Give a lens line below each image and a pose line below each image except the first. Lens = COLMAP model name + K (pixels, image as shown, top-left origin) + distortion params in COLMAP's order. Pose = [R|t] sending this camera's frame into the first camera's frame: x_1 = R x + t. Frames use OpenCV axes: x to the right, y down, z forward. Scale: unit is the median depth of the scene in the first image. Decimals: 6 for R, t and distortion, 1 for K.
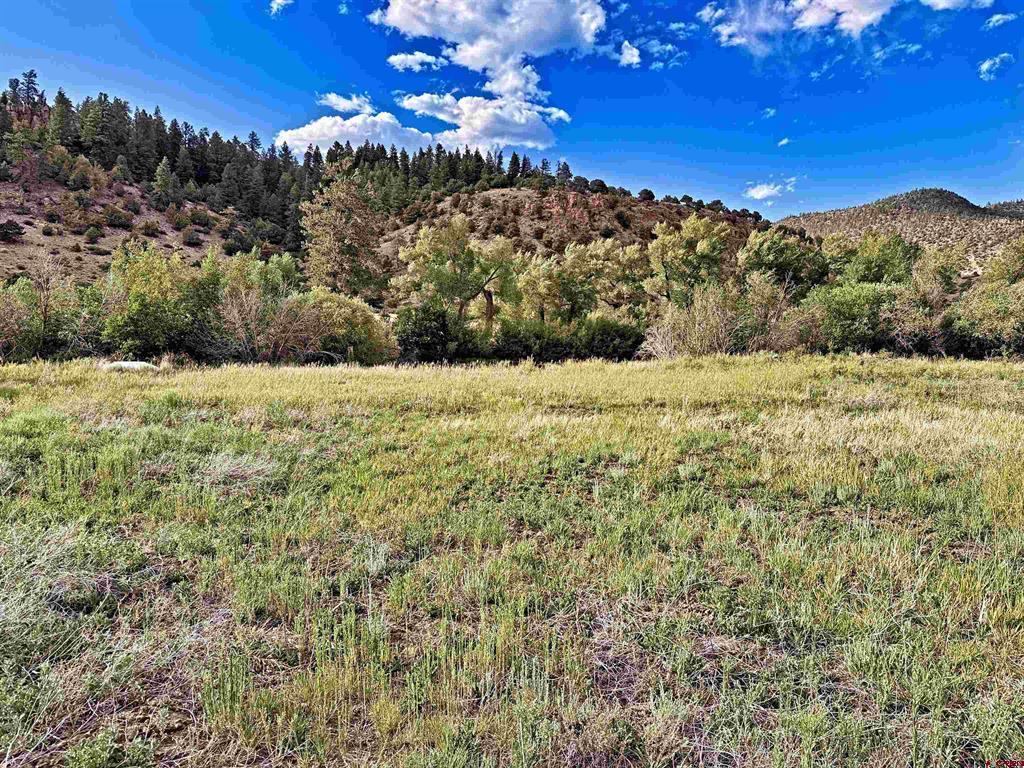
lens RADIAL K [[697.3, 0, 512.0], [0, 697.3, 393.5], [0, 0, 1]] dist [0.042303, -0.058715]
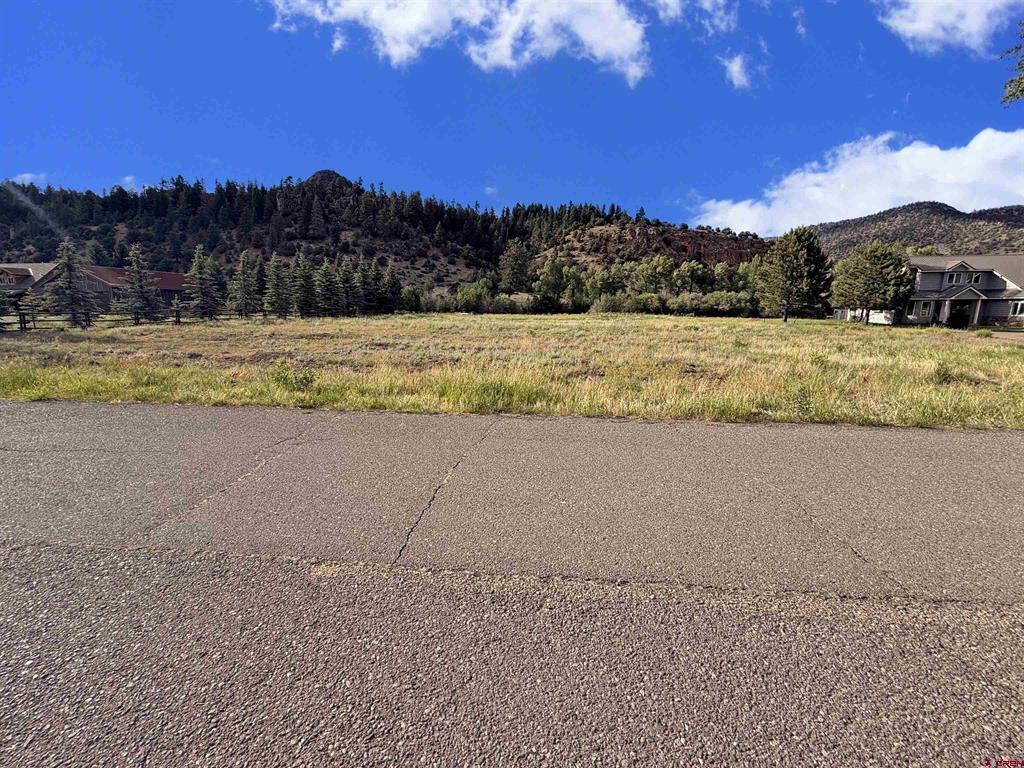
lens RADIAL K [[397.0, 0, 498.4], [0, 397.0, 387.7], [0, 0, 1]] dist [-0.007493, 0.001888]
pose [[0.958873, 0.061037, -0.277196, 0.047213], [-0.026293, 0.991507, 0.127371, 0.011364], [0.282616, -0.114844, 0.952333, -0.162614]]
